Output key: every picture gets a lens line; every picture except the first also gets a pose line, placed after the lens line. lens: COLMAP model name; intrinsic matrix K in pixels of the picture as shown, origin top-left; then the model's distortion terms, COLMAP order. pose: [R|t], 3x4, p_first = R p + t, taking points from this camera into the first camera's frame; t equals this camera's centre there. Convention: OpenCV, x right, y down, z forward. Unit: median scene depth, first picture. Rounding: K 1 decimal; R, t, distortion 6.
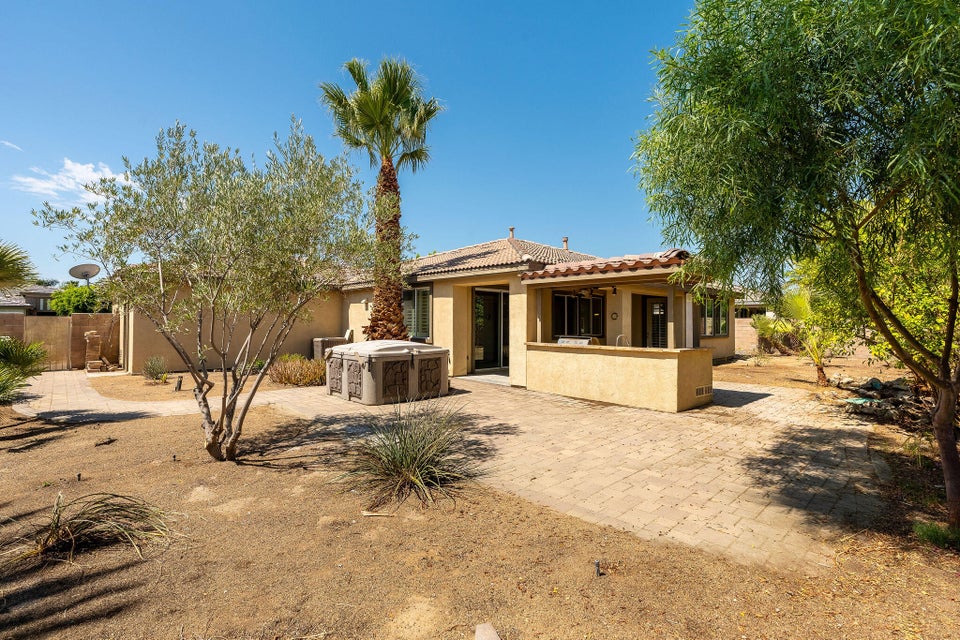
lens RADIAL K [[435.2, 0, 479.8], [0, 435.2, 312.5], [0, 0, 1]] dist [-0.009202, 0.000149]
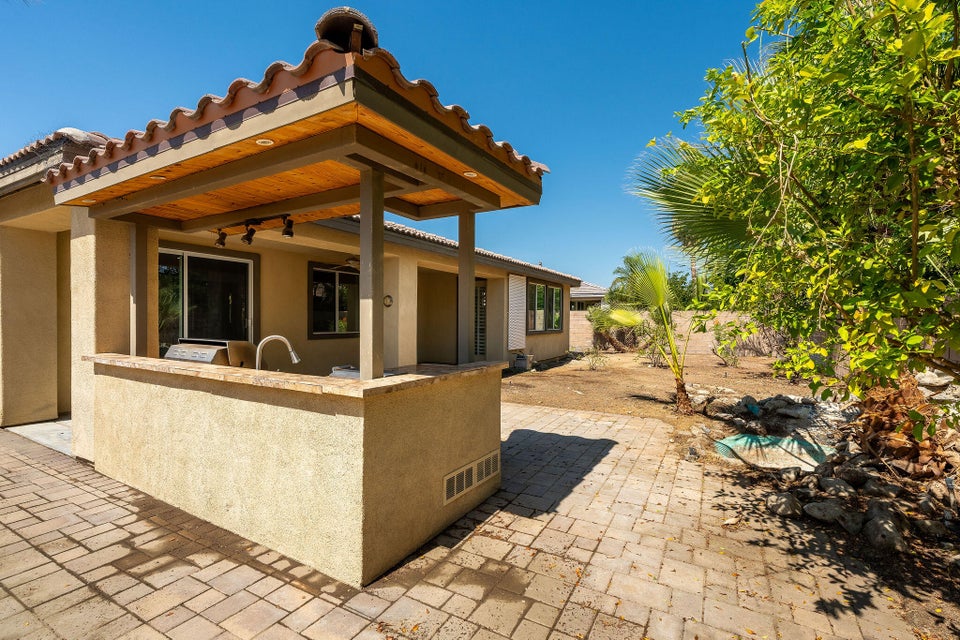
lens RADIAL K [[435.2, 0, 481.2], [0, 435.2, 323.3], [0, 0, 1]] dist [-0.009202, 0.000149]
pose [[0.949794, -0.002291, 0.312867, 0.211661], [-0.008938, 0.999366, 0.034453, 0.014698], [-0.312748, -0.035520, 0.949172, 0.331193]]
